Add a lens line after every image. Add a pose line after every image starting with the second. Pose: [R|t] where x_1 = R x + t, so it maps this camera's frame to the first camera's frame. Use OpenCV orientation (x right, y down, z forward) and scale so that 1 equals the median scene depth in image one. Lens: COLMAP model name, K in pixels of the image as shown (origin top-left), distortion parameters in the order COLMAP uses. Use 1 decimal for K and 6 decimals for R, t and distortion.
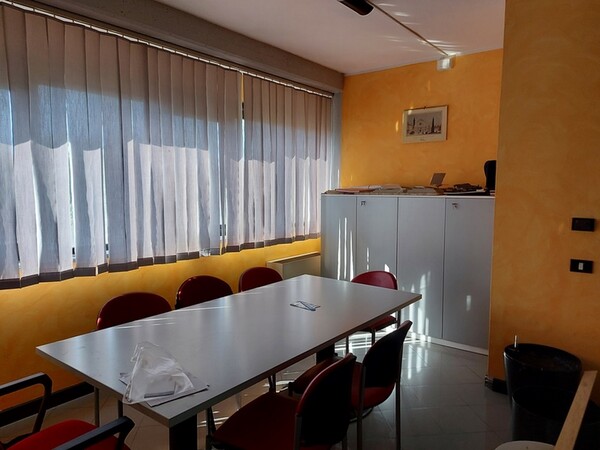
lens RADIAL K [[436.5, 0, 297.7], [0, 436.5, 224.7], [0, 0, 1]] dist [0.066932, -0.049214]
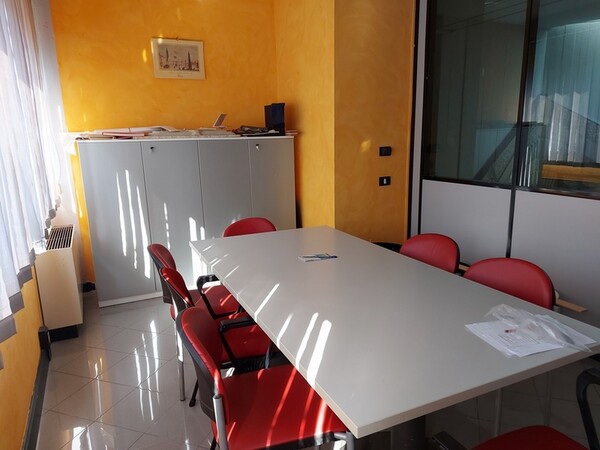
lens RADIAL K [[436.5, 0, 299.1], [0, 436.5, 224.8], [0, 0, 1]] dist [0.066932, -0.049214]
pose [[0.453107, -0.195501, 0.869755, -0.523770], [0.104458, 0.980579, 0.165994, -0.022184], [-0.885315, 0.015640, 0.464729, 0.428239]]
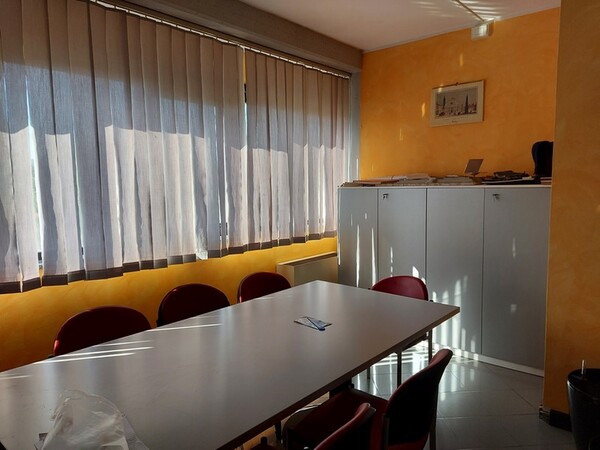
lens RADIAL K [[436.5, 0, 296.9], [0, 436.5, 222.5], [0, 0, 1]] dist [0.066932, -0.049214]
pose [[0.998400, -0.011702, -0.055315, 0.024408], [0.011783, 0.999930, 0.001135, 0.000030], [0.055298, -0.001785, 0.998468, 0.137975]]
